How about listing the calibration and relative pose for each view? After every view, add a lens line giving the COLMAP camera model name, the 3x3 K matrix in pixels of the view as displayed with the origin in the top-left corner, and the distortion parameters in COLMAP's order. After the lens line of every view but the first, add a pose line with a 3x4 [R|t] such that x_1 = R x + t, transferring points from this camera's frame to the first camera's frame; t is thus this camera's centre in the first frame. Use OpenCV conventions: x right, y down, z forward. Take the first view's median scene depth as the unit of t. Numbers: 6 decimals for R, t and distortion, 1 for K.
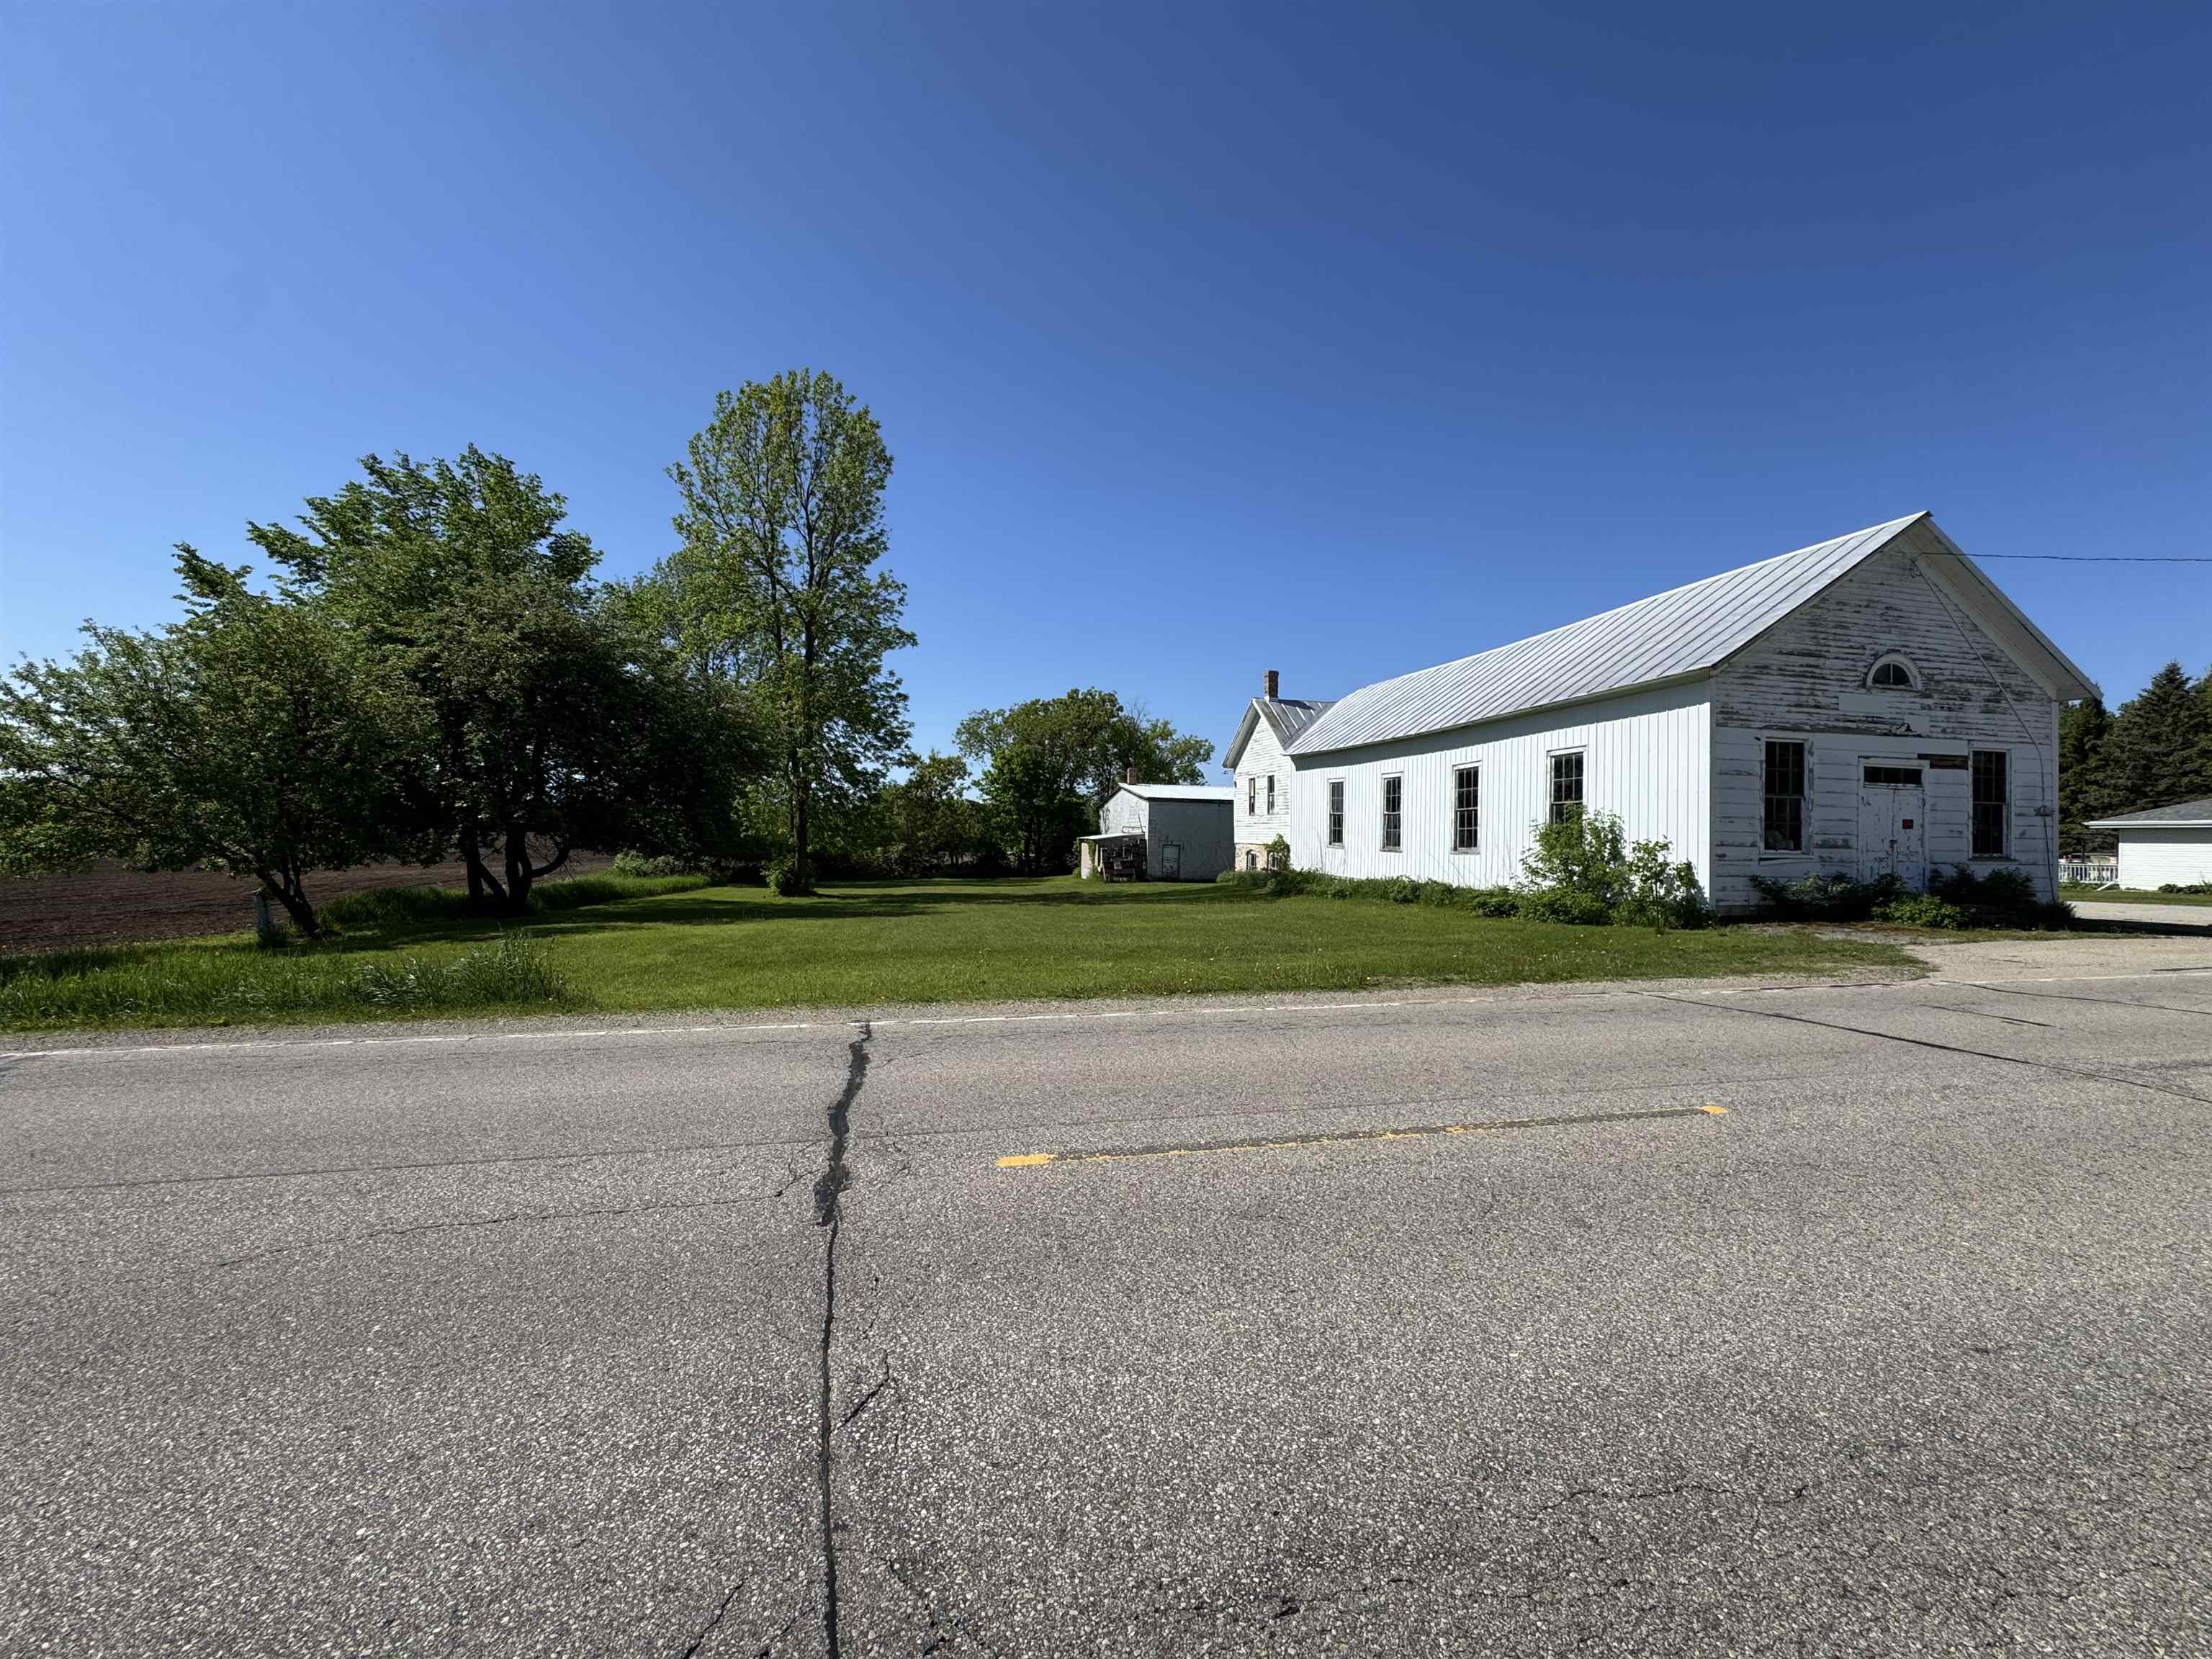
lens RADIAL K [[878.1, 0, 1102.7], [0, 878.1, 831.9], [0, 0, 1]] dist [-0.003425, 0.000854]
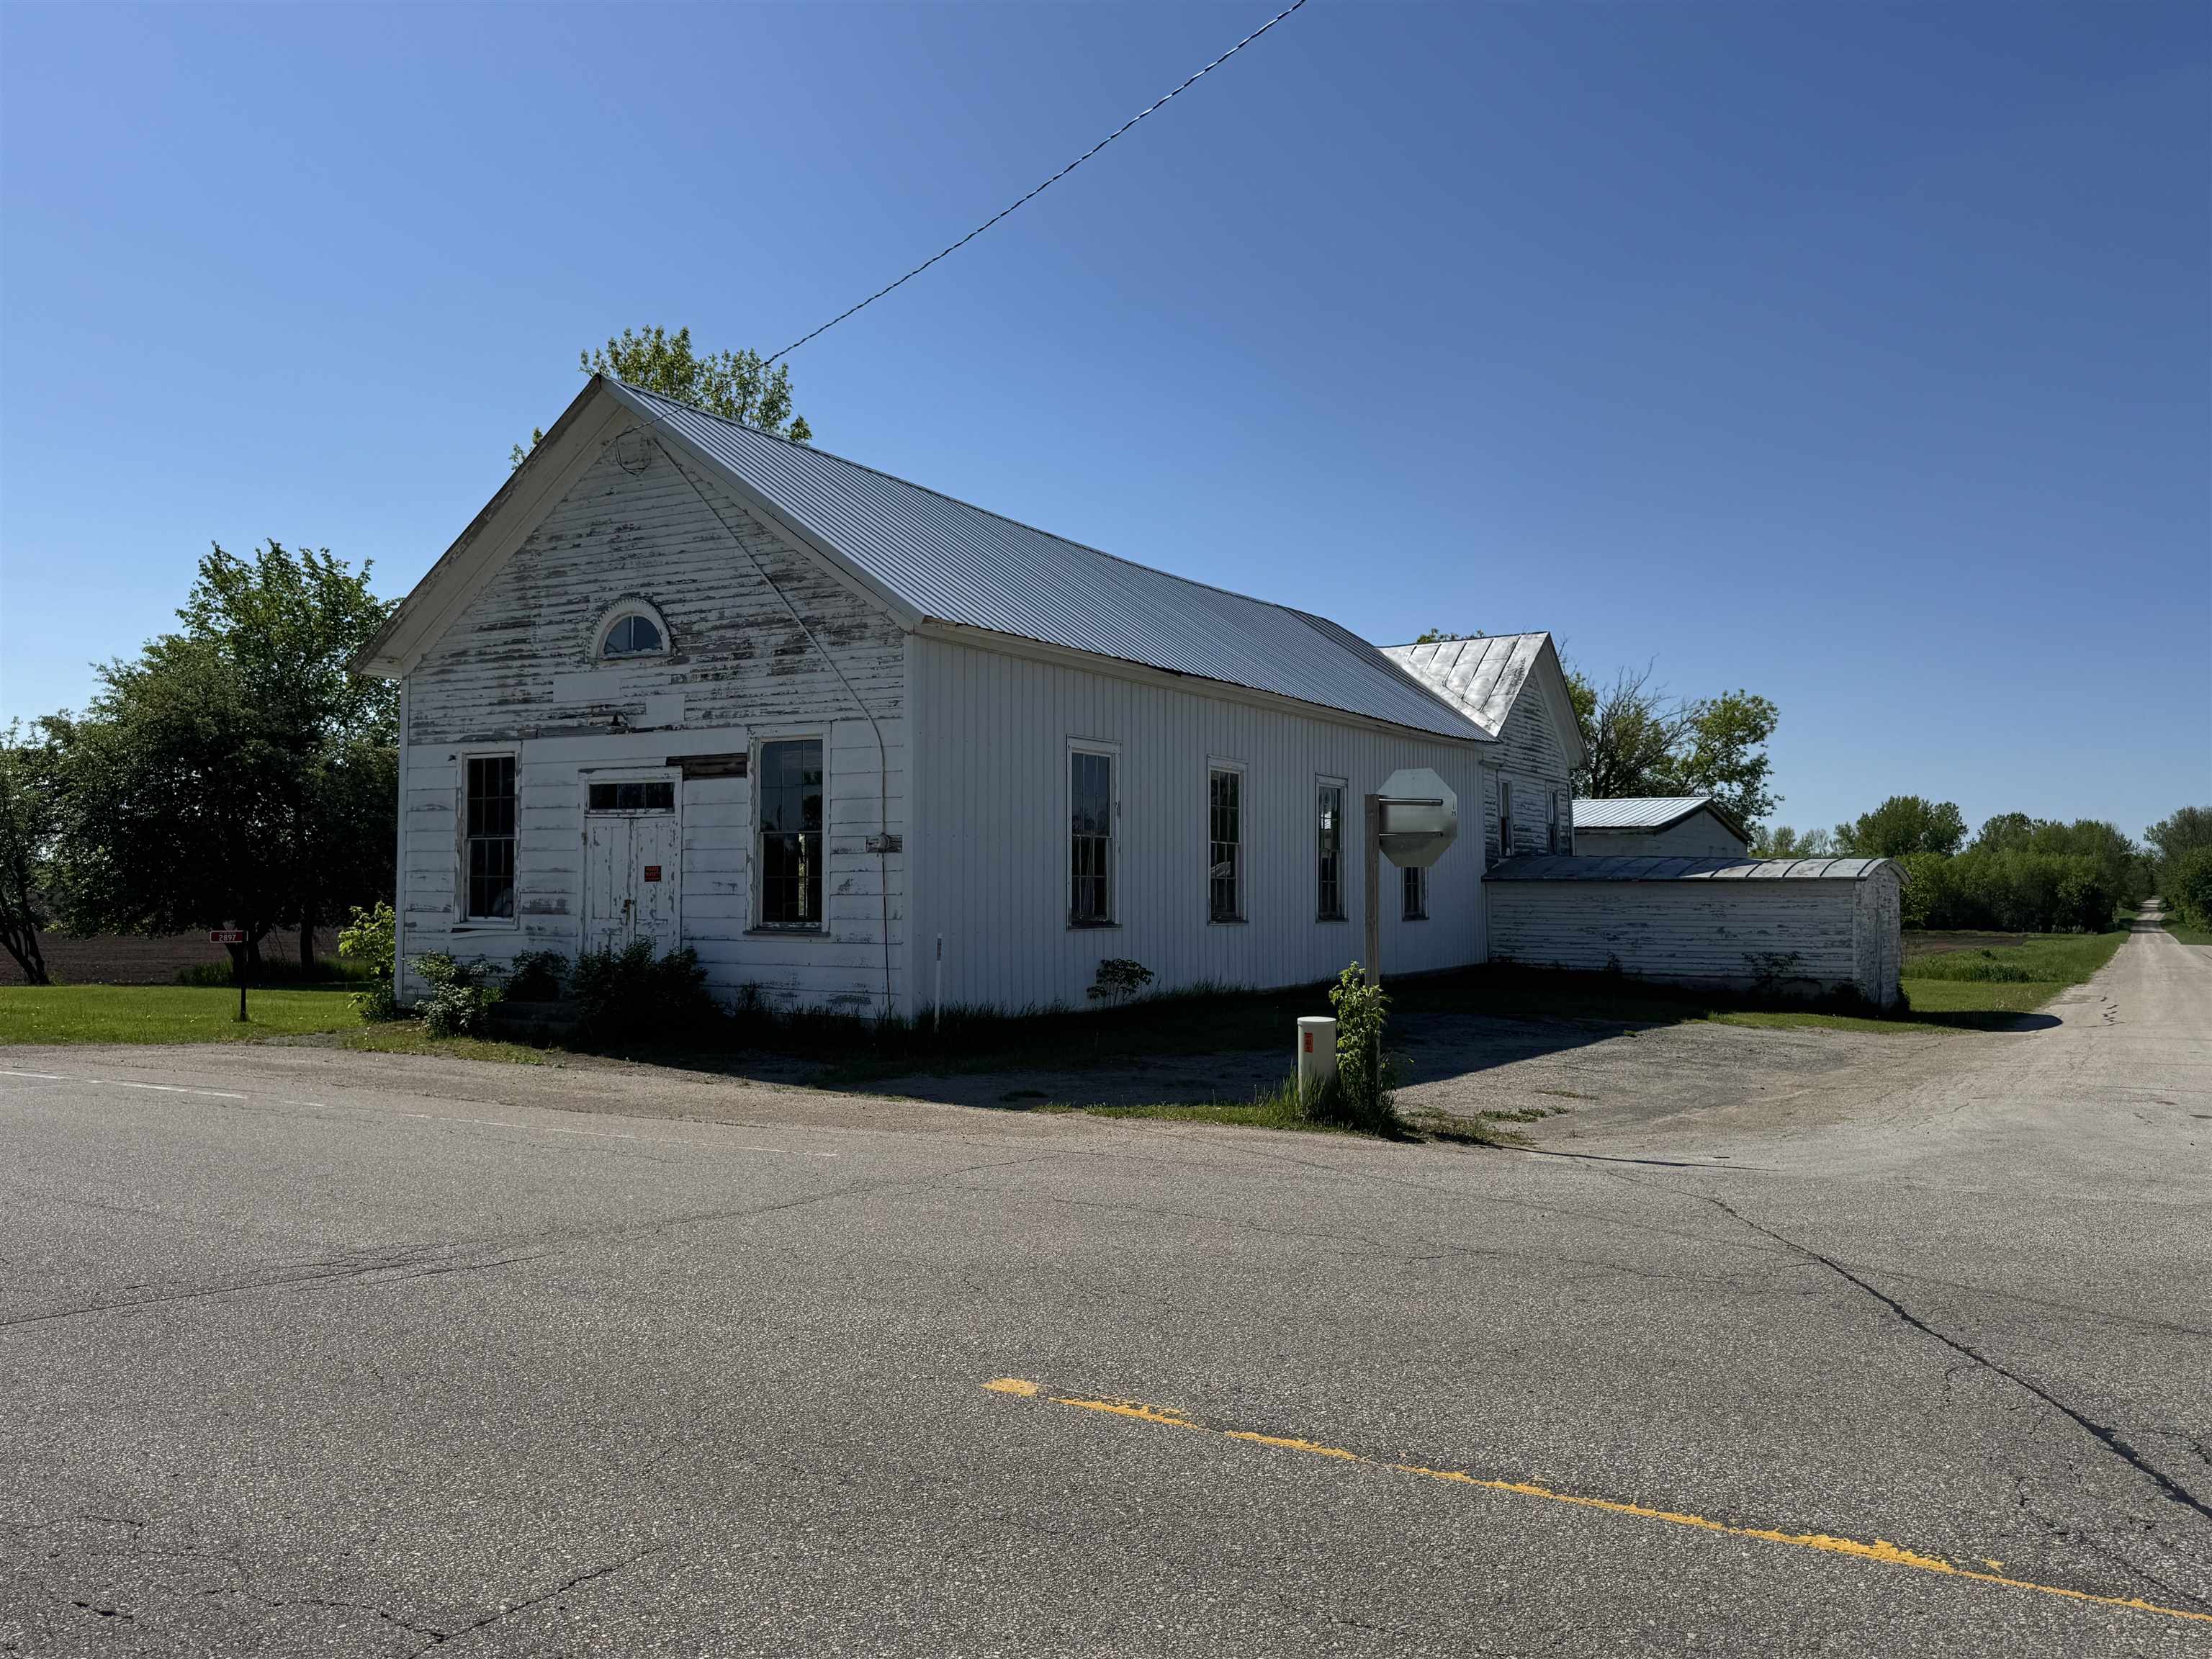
lens RADIAL K [[1705.4, 0, 1059.8], [0, 1705.4, 868.7], [0, 0, 1]] dist [0.082709, -0.005689]
pose [[0.712331, -0.024242, -0.701424, 1.505659], [0.008082, 0.999620, -0.026340, 0.016500], [0.701797, 0.013094, 0.712257, 0.265810]]
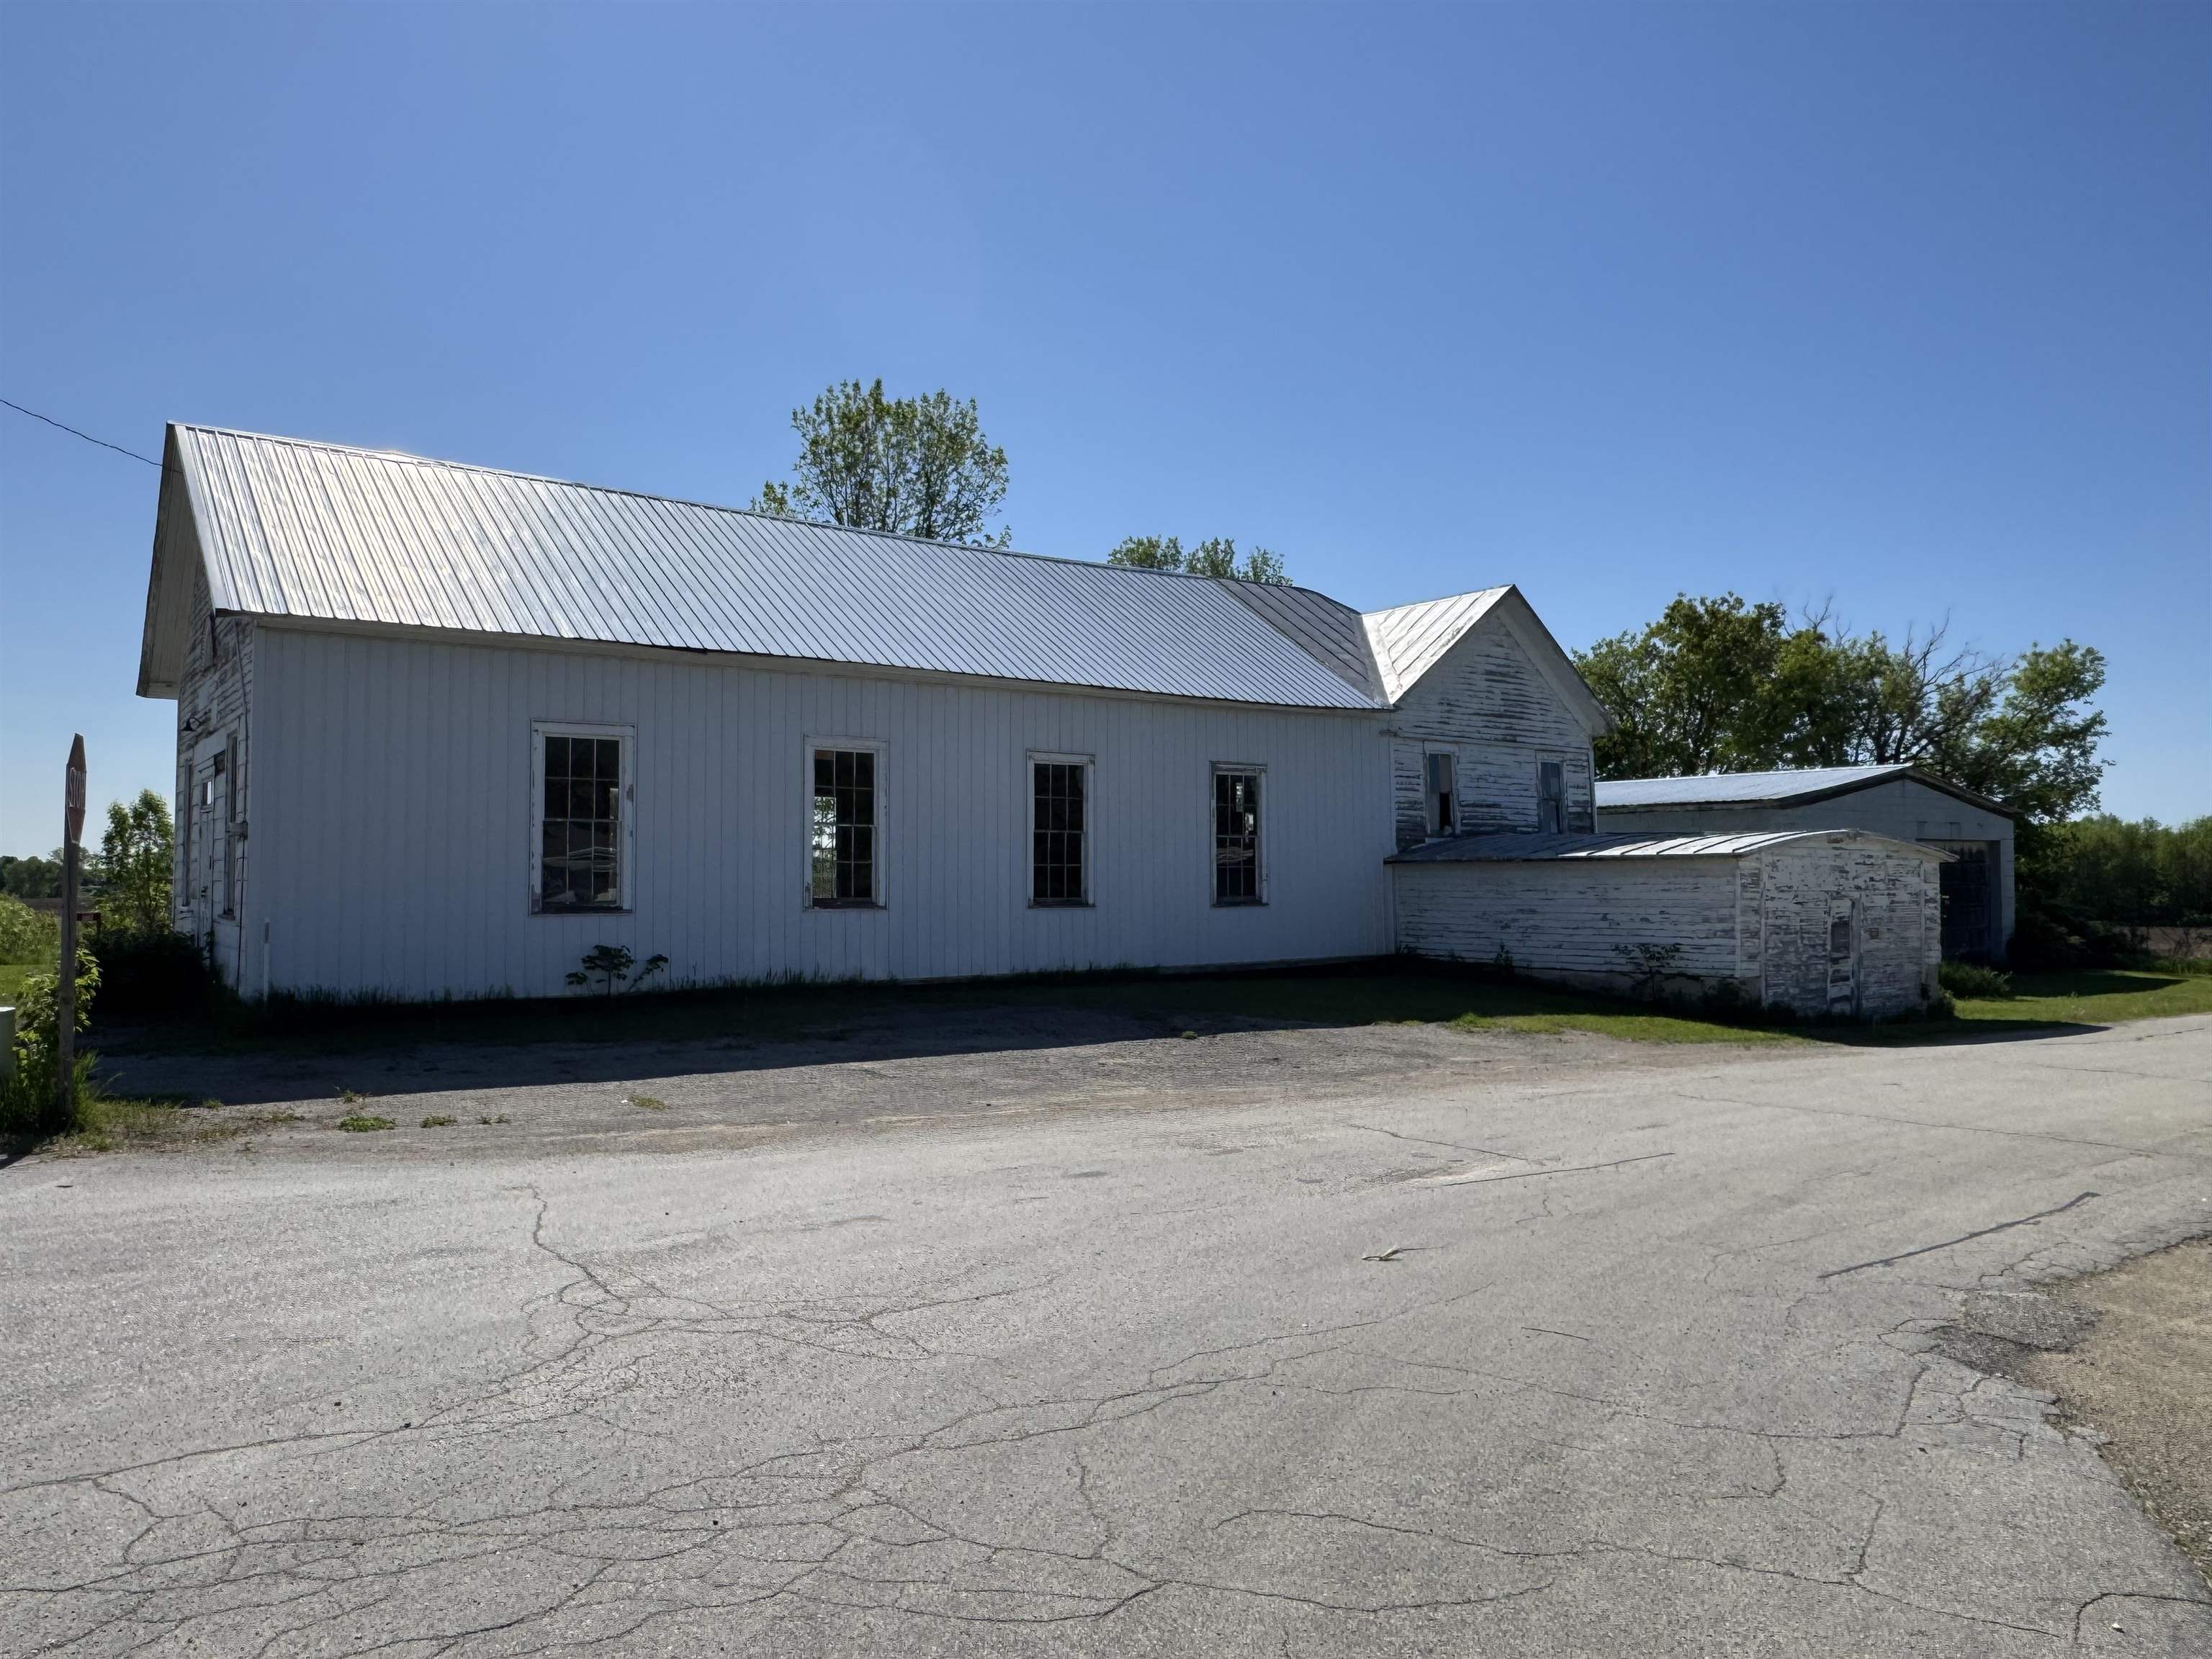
lens RADIAL K [[1517.5, 0, 1105.3], [0, 1517.5, 822.8], [0, 0, 1]] dist [0.042352, -0.044853]
pose [[0.400089, -0.050161, -0.915102, 1.738622], [0.007206, 0.998642, -0.051589, 0.020518], [0.916448, 0.014046, 0.399908, 0.893306]]
